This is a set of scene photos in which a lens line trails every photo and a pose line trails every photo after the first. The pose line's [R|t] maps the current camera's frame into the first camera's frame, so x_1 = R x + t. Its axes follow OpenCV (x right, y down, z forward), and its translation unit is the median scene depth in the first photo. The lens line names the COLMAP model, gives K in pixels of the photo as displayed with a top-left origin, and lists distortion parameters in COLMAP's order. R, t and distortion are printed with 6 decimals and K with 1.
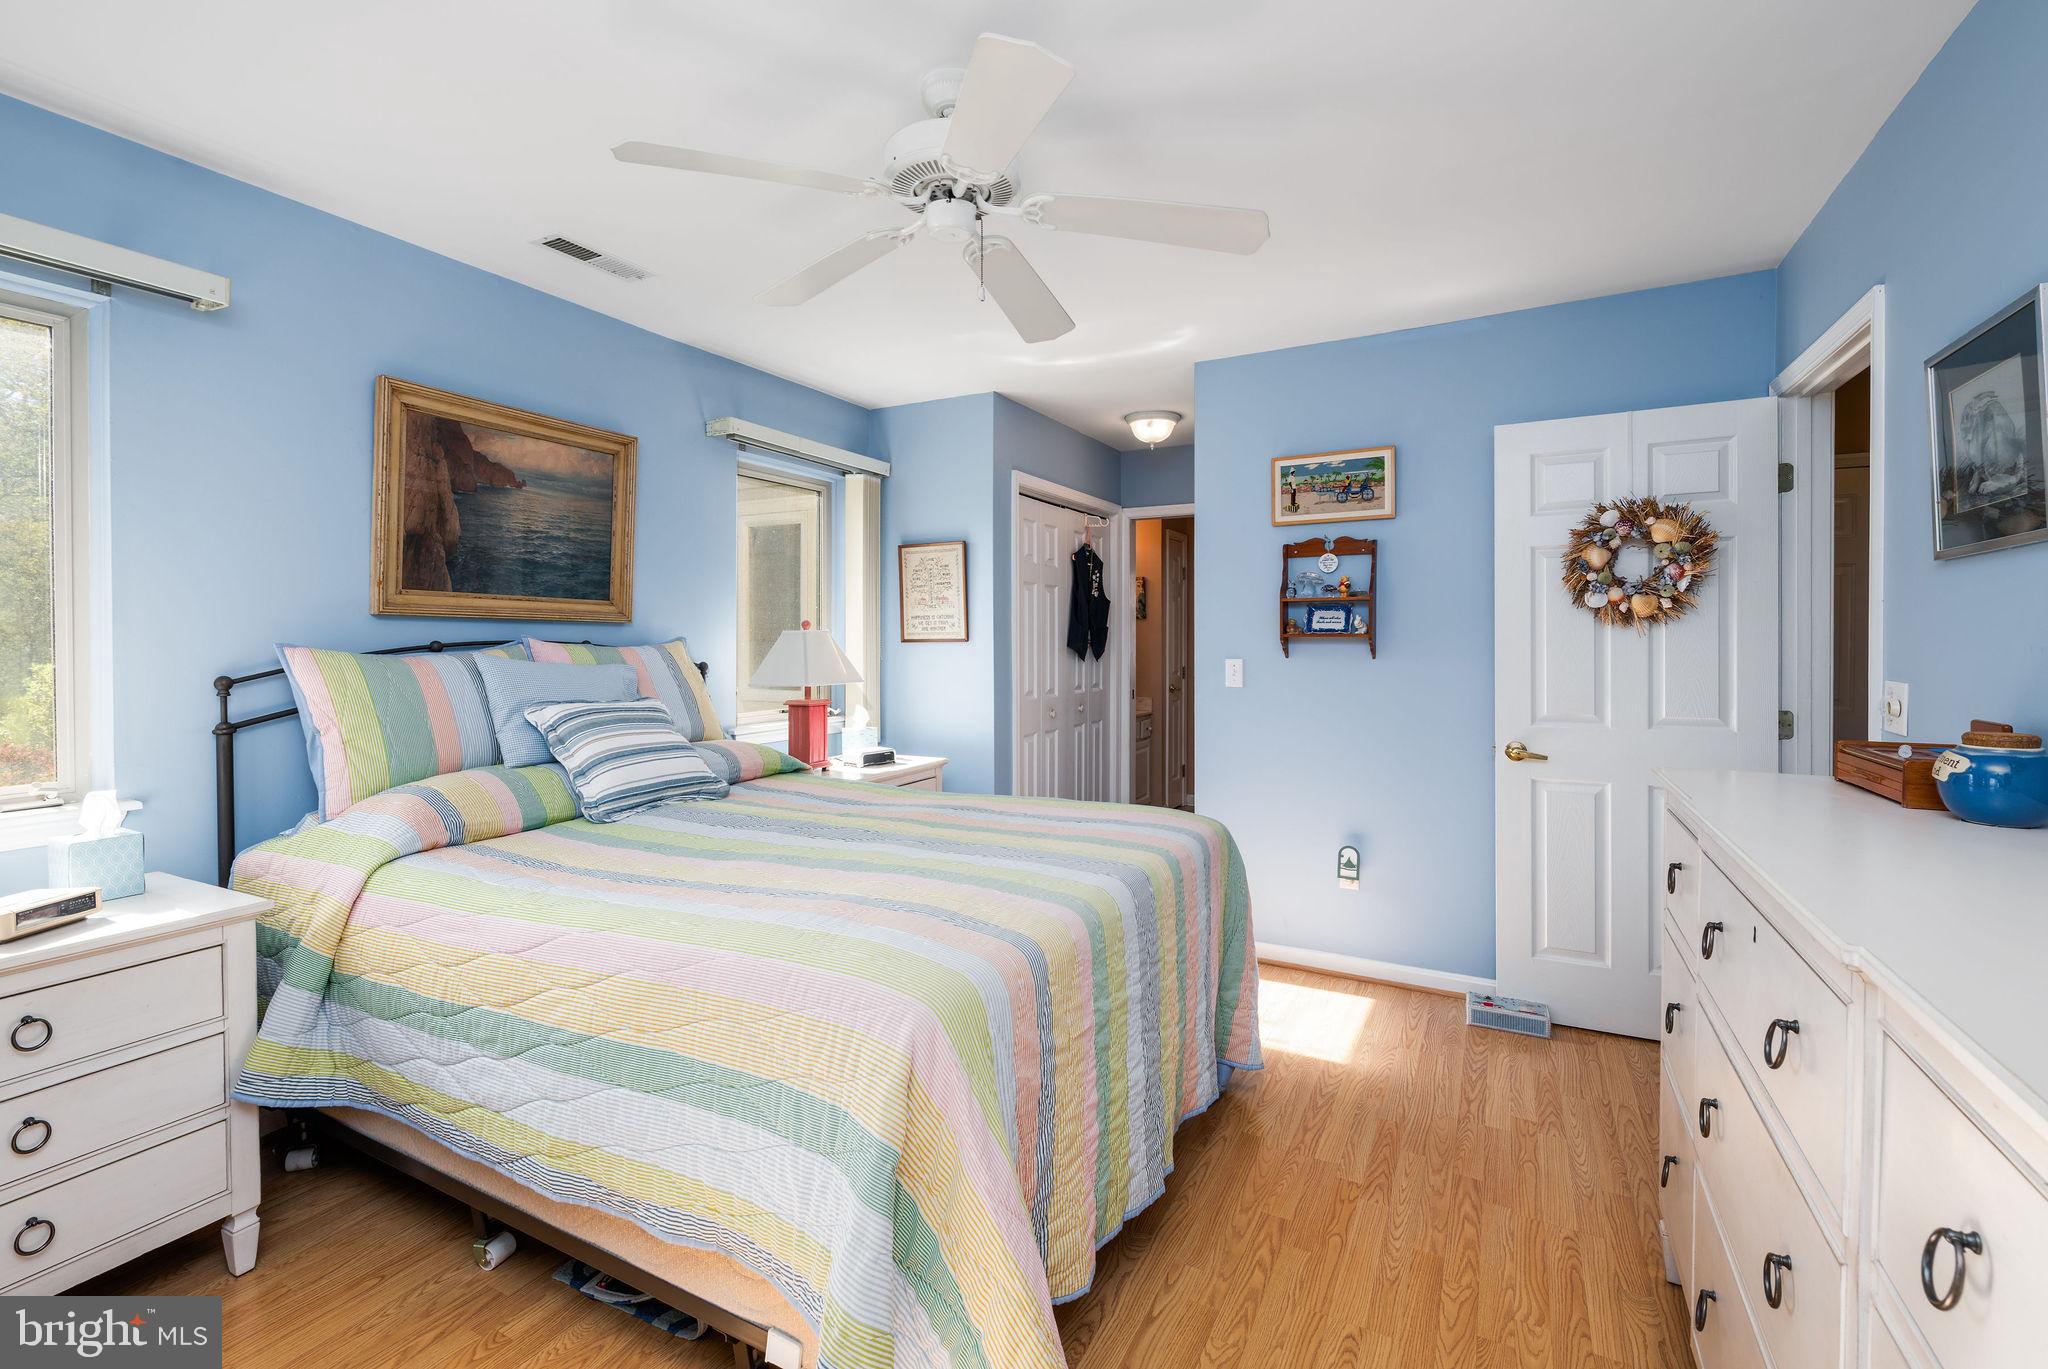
lens RADIAL K [[872.8, 0, 1000.6], [0, 872.8, 646.1], [0, 0, 1]] dist [-0.000834, -0.000188]
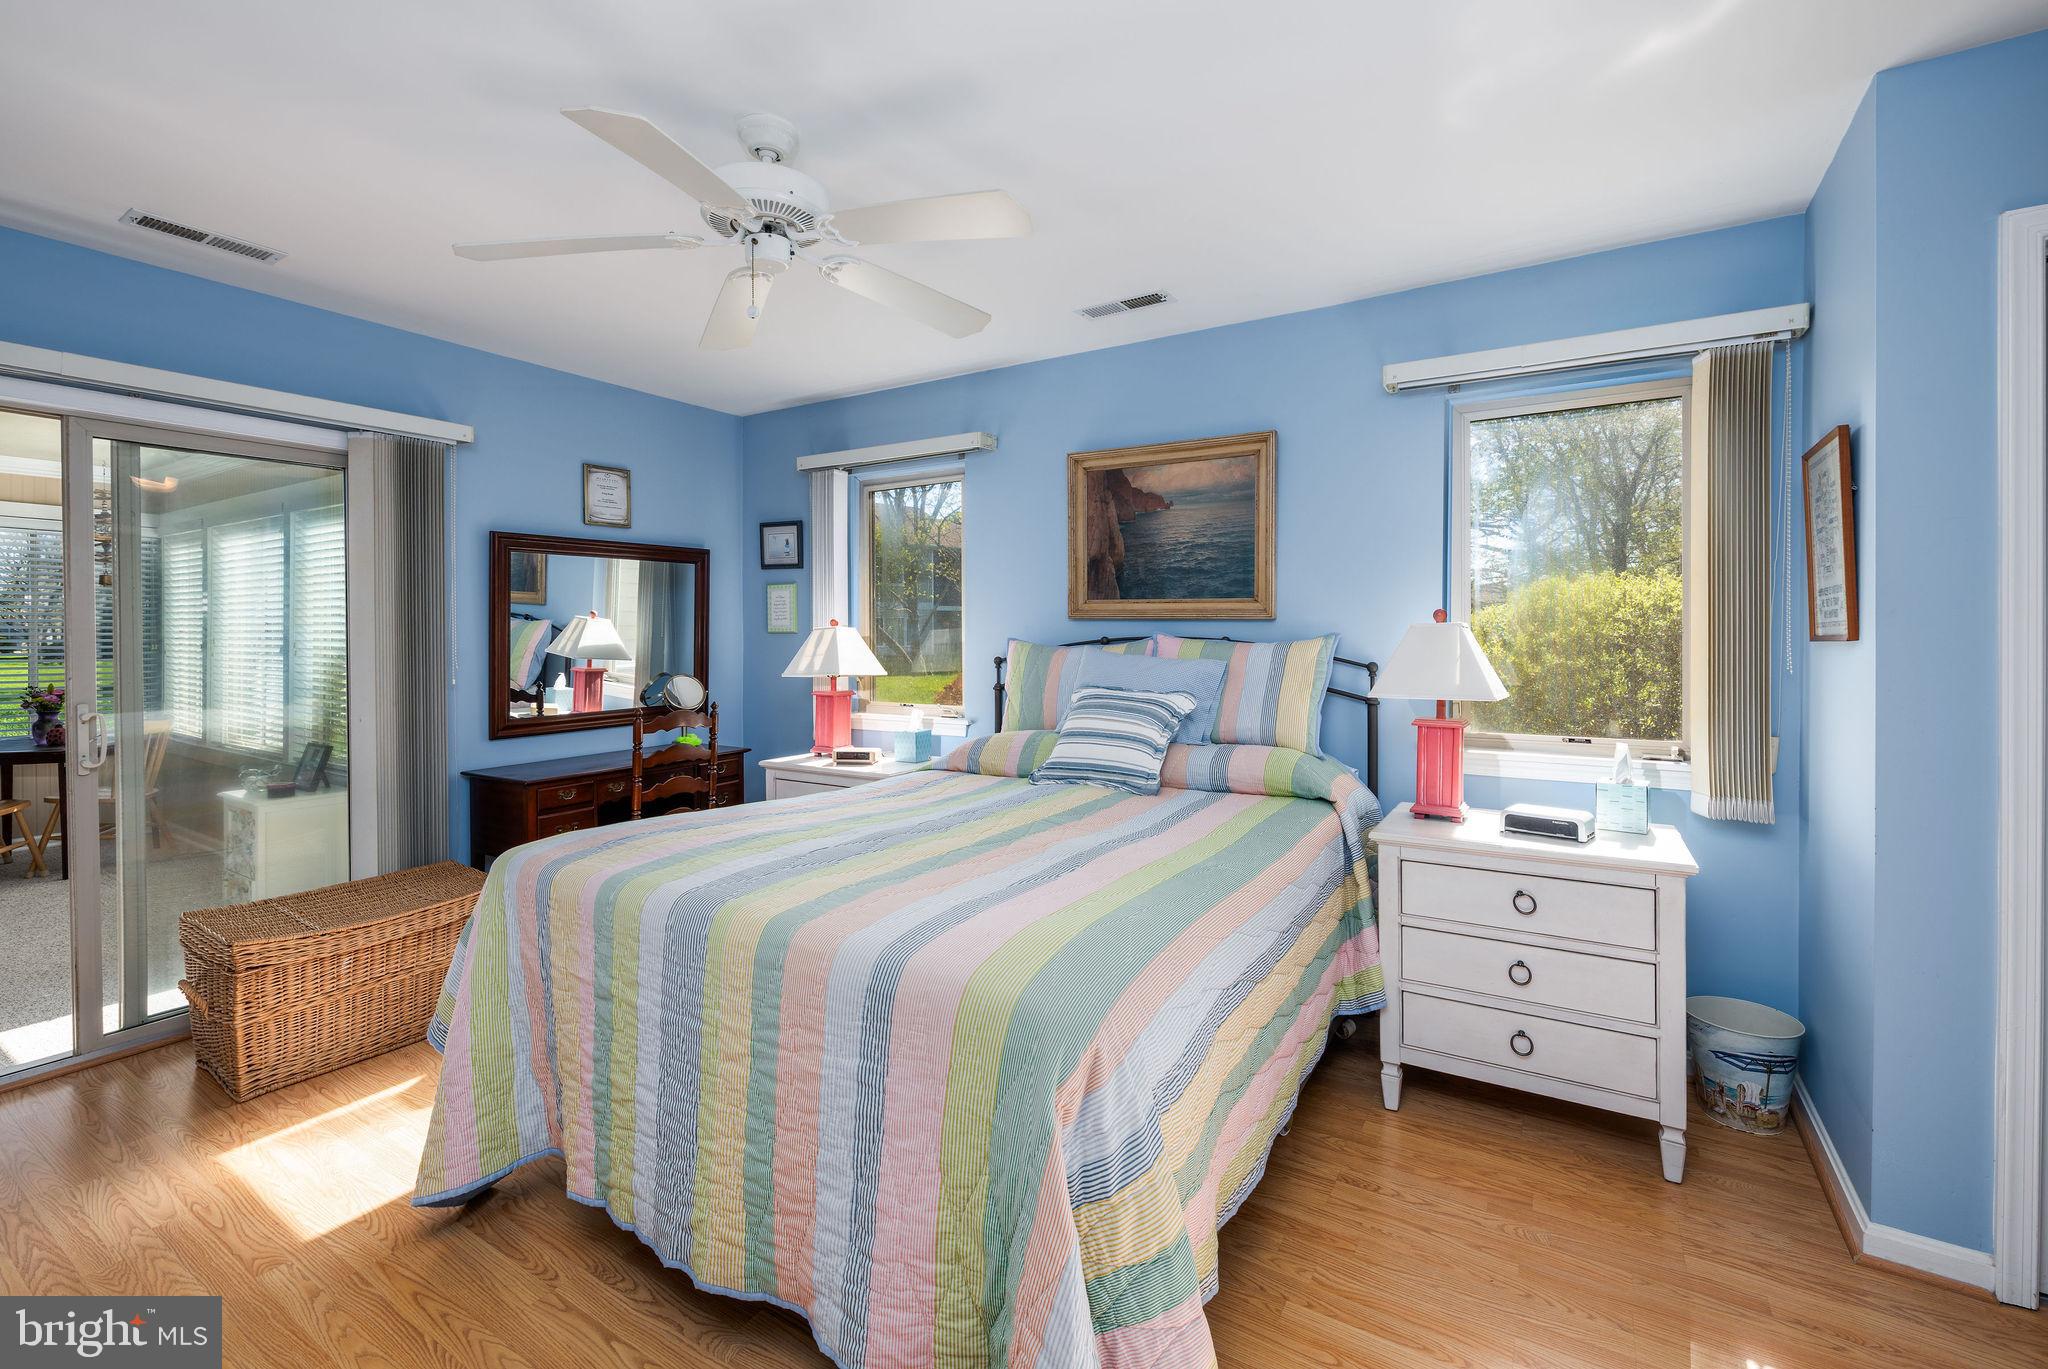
lens RADIAL K [[872.8, 0, 1033.6], [0, 872.8, 640.9], [0, 0, 1]] dist [-0.000834, -0.000188]
pose [[-0.056521, 0.001416, -0.998400, 0.661028], [-0.012954, 0.999914, 0.002152, -0.000861], [0.998317, 0.013055, -0.056497, 0.906724]]
